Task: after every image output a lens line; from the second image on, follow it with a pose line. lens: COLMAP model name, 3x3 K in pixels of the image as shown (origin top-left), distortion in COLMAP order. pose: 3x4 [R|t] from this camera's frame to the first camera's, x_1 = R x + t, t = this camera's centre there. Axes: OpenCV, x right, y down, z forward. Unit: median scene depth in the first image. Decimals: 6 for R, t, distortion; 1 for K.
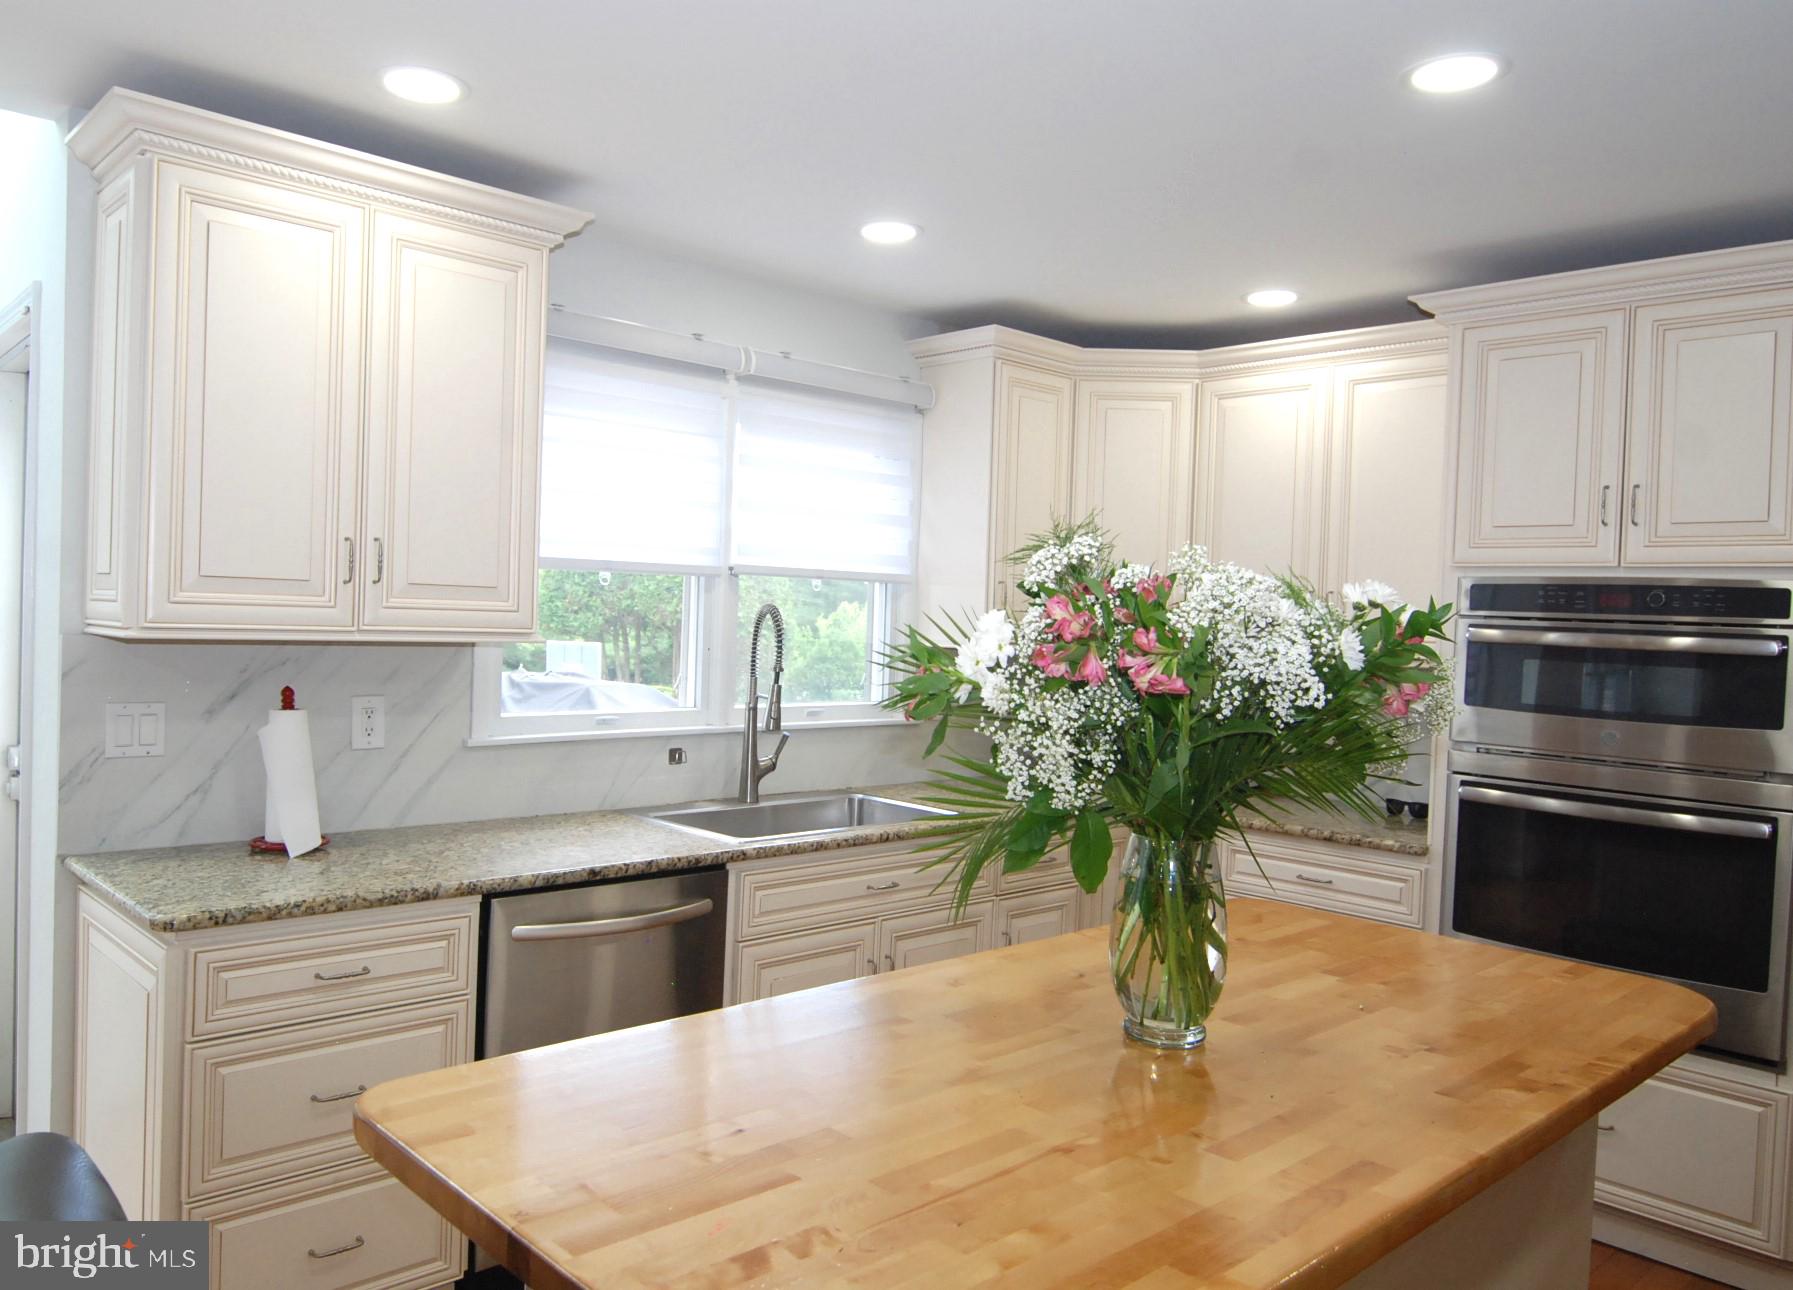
lens RADIAL K [[1324.1, 0, 841.0], [0, 1324.1, 610.0], [0, 0, 1]] dist [0.000944, 0.000010]
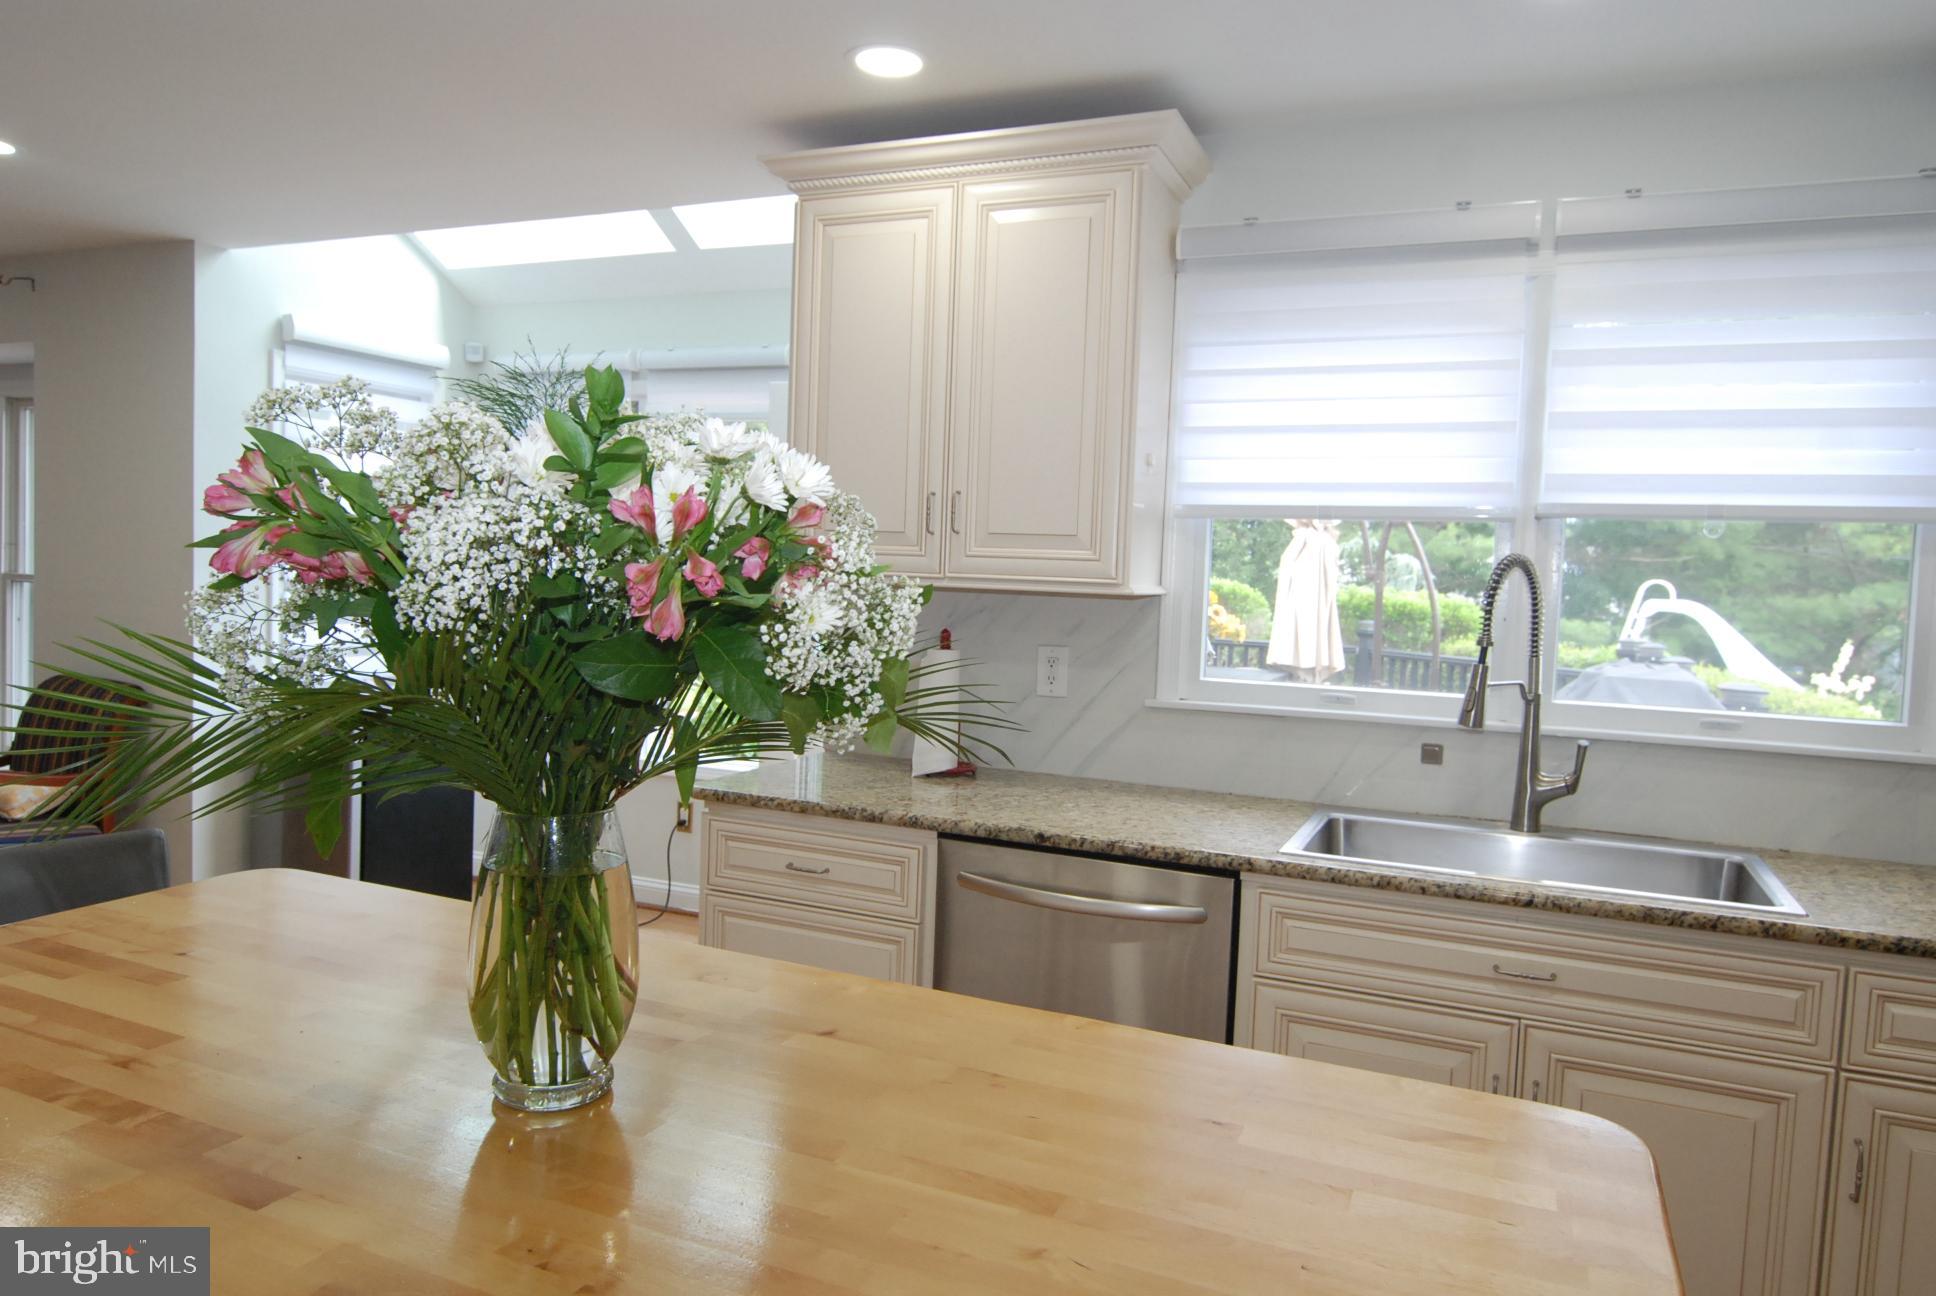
lens RADIAL K [[1260.0, 0, 934.6], [0, 1260.0, 648.0], [0, 0, 1]] dist [0.002824, -0.018596]
pose [[0.400301, 0.046710, -0.915193, 0.520866], [-0.017920, 0.998908, 0.043144, 0.024976], [0.916209, -0.000870, 0.400701, 0.508352]]
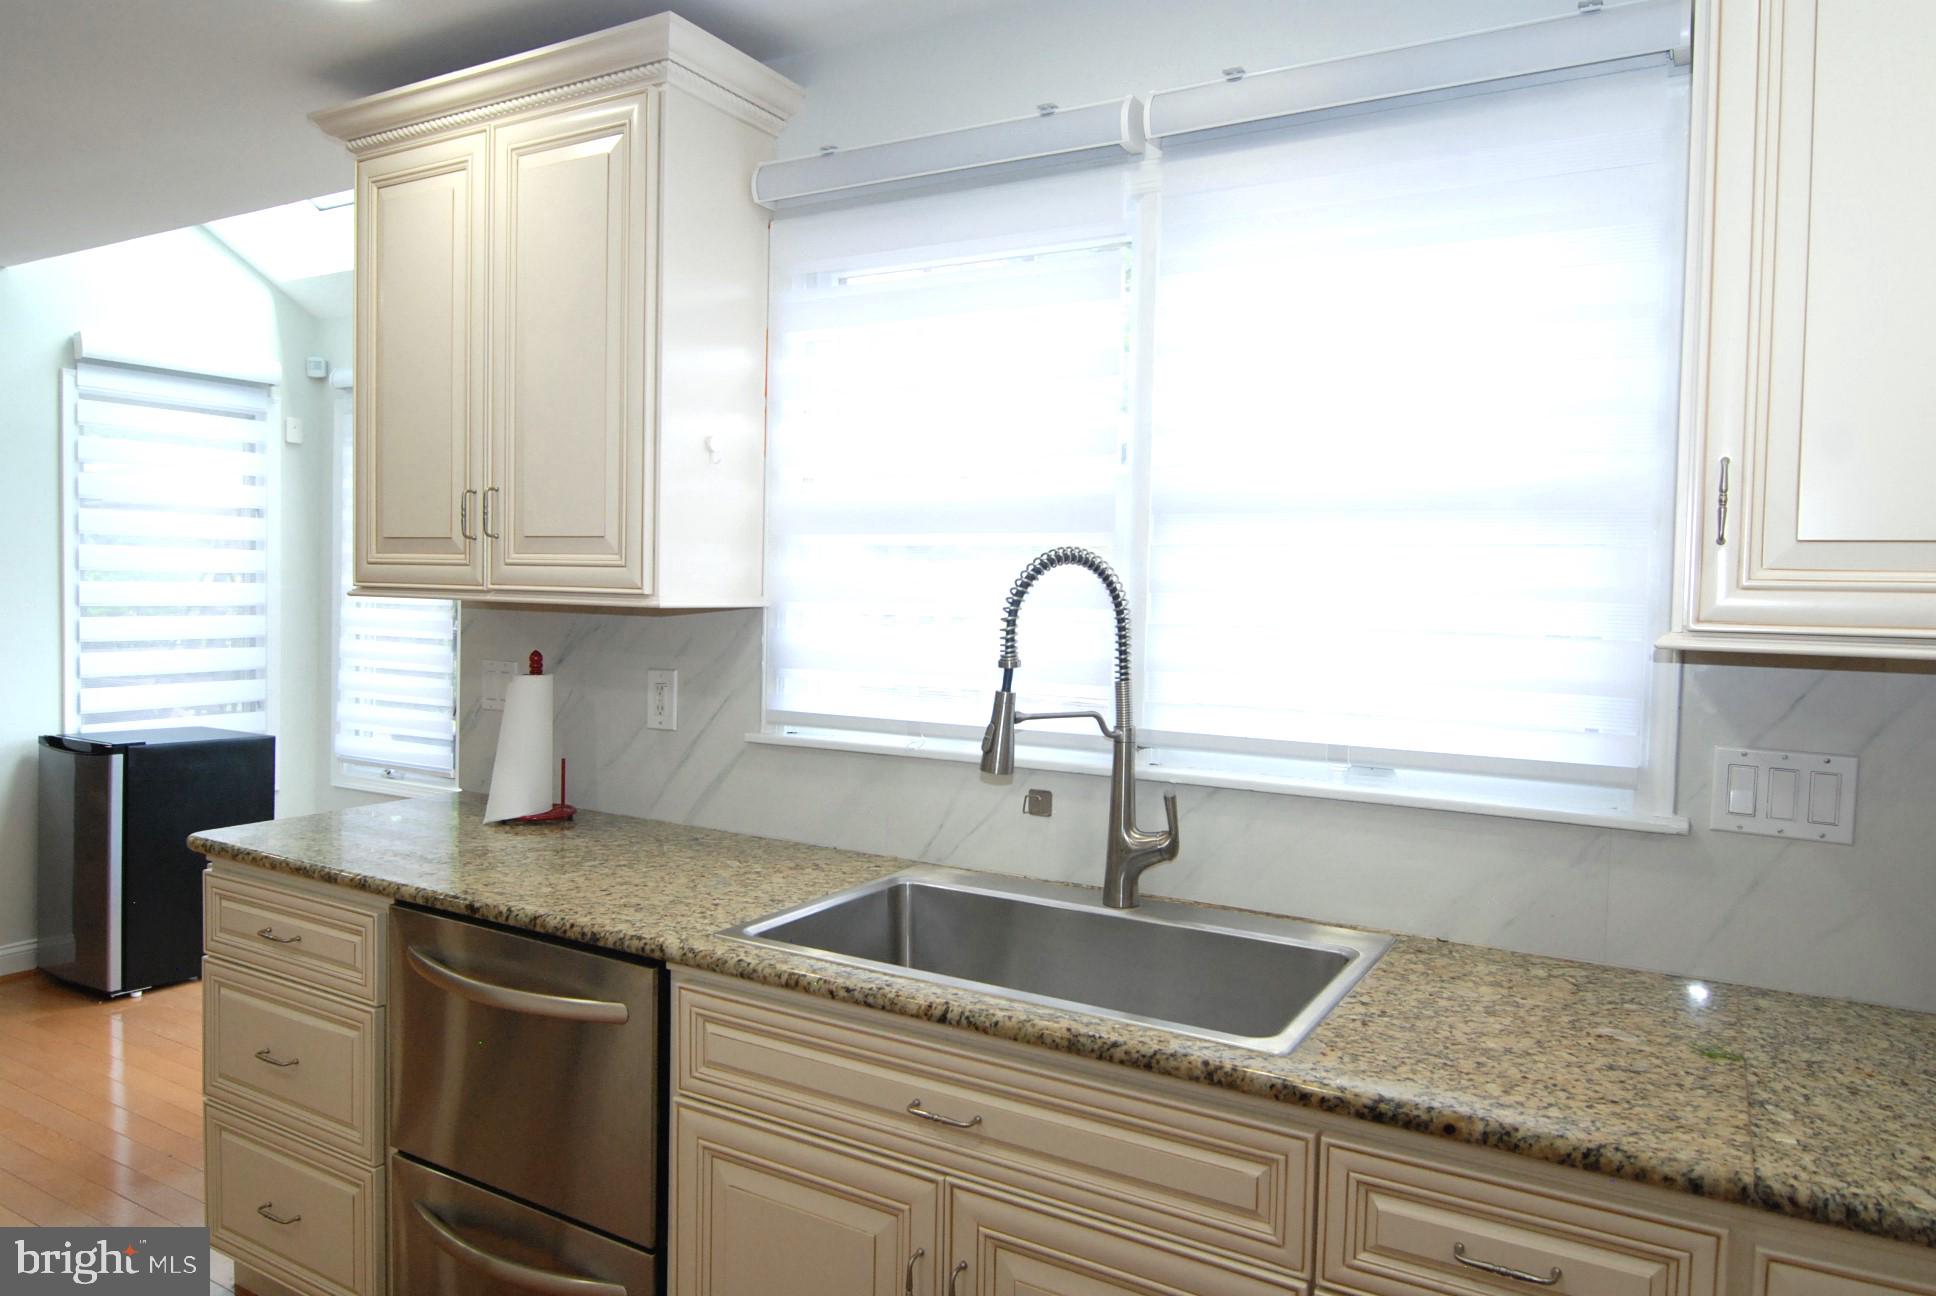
lens RADIAL K [[1260.0, 0, 934.6], [0, 1260.0, 648.0], [0, 0, 1]] dist [0.002824, -0.018596]
pose [[0.287654, 0.028164, -0.957320, 0.506383], [-0.005182, 0.999599, 0.027851, 0.025692], [0.957720, -0.003050, 0.287685, 0.925049]]
